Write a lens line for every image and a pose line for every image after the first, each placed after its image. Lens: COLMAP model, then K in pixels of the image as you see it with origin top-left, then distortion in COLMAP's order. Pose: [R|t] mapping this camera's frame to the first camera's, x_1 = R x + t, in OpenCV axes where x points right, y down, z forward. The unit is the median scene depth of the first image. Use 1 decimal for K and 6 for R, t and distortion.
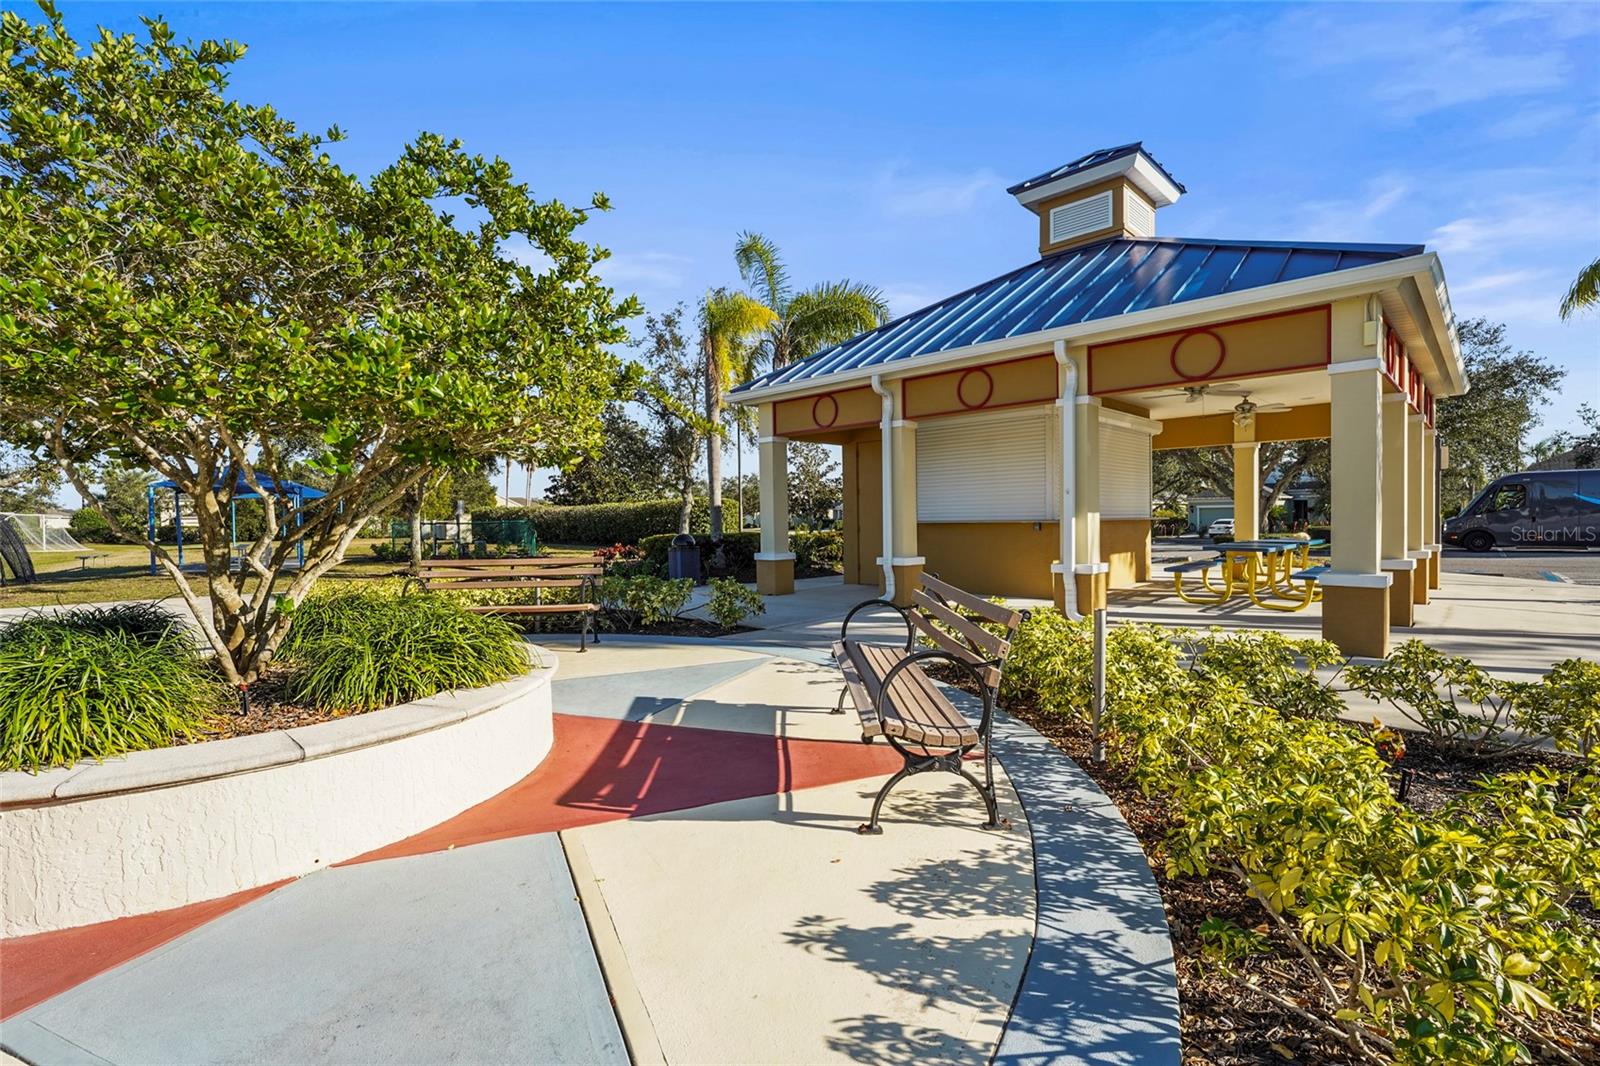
lens RADIAL K [[716.9, 0, 800.0], [0, 716.9, 533.0], [0, 0, 1]] dist [-0.002570, -0.000158]
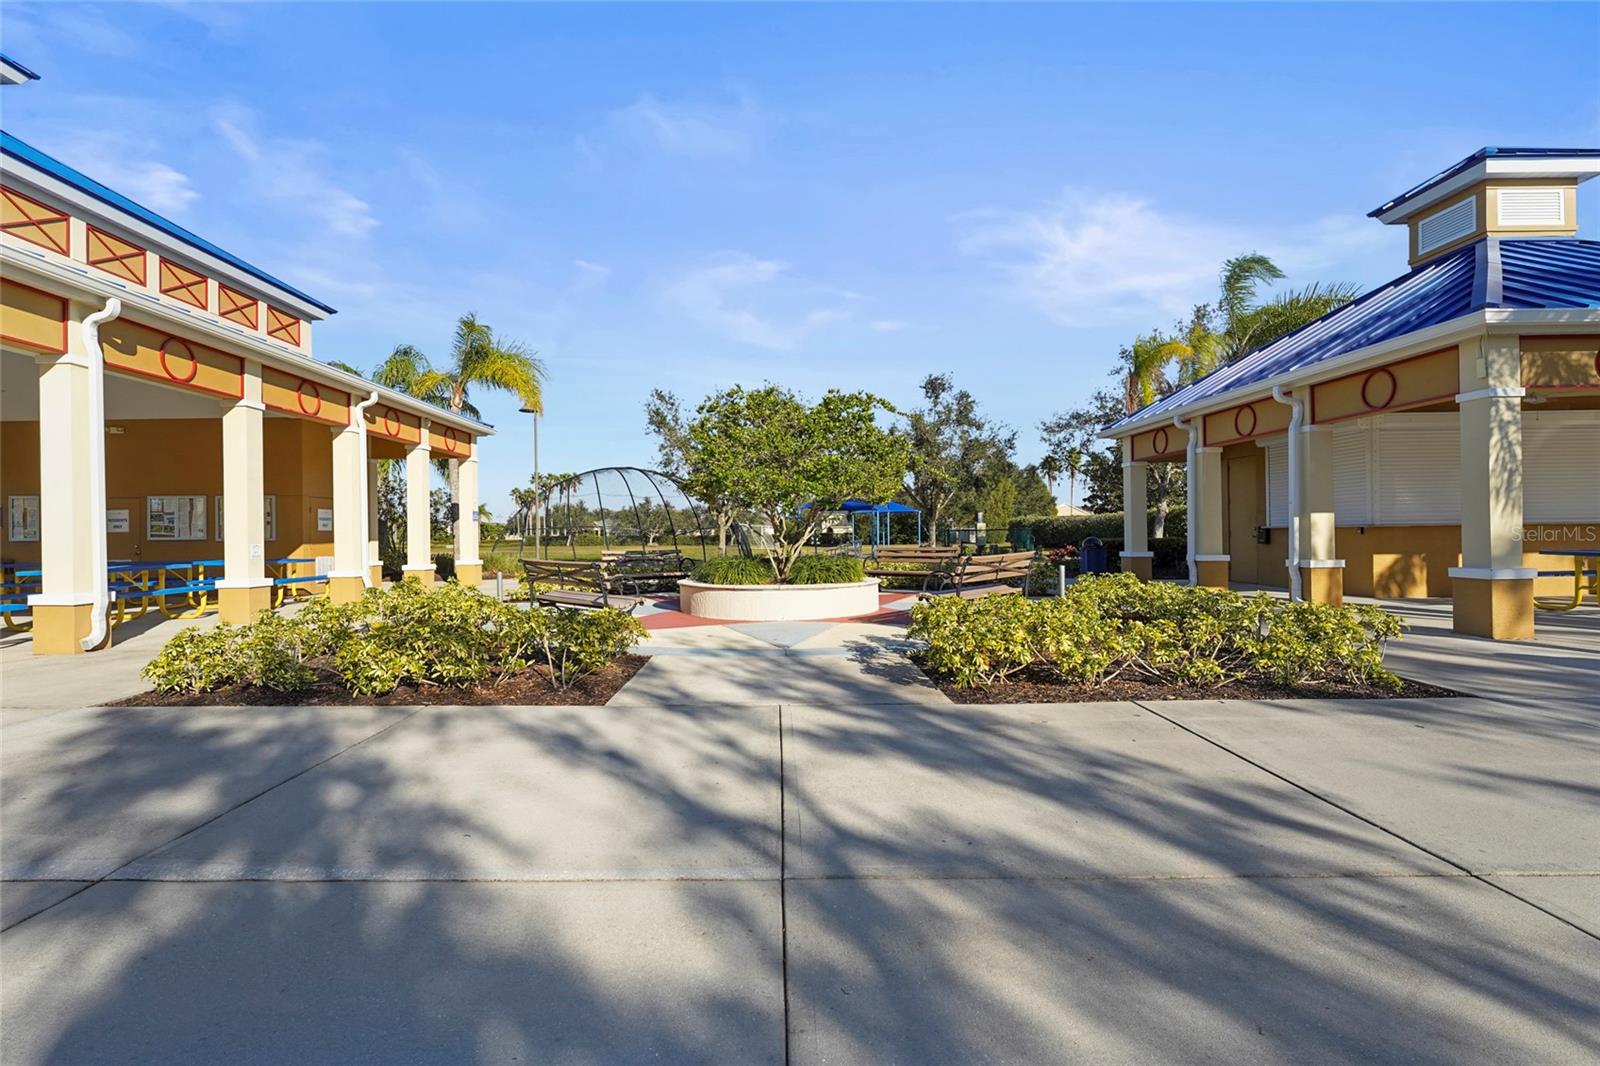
lens RADIAL K [[736.1, 0, 800.0], [0, 736.1, 533.0], [0, 0, 1]] dist [0.000664, 0.000145]
pose [[0.715294, 0.002226, -0.698821, 0.487269], [-0.010299, 0.999920, -0.007357, 0.011273], [0.698748, 0.012459, 0.715259, -0.395392]]
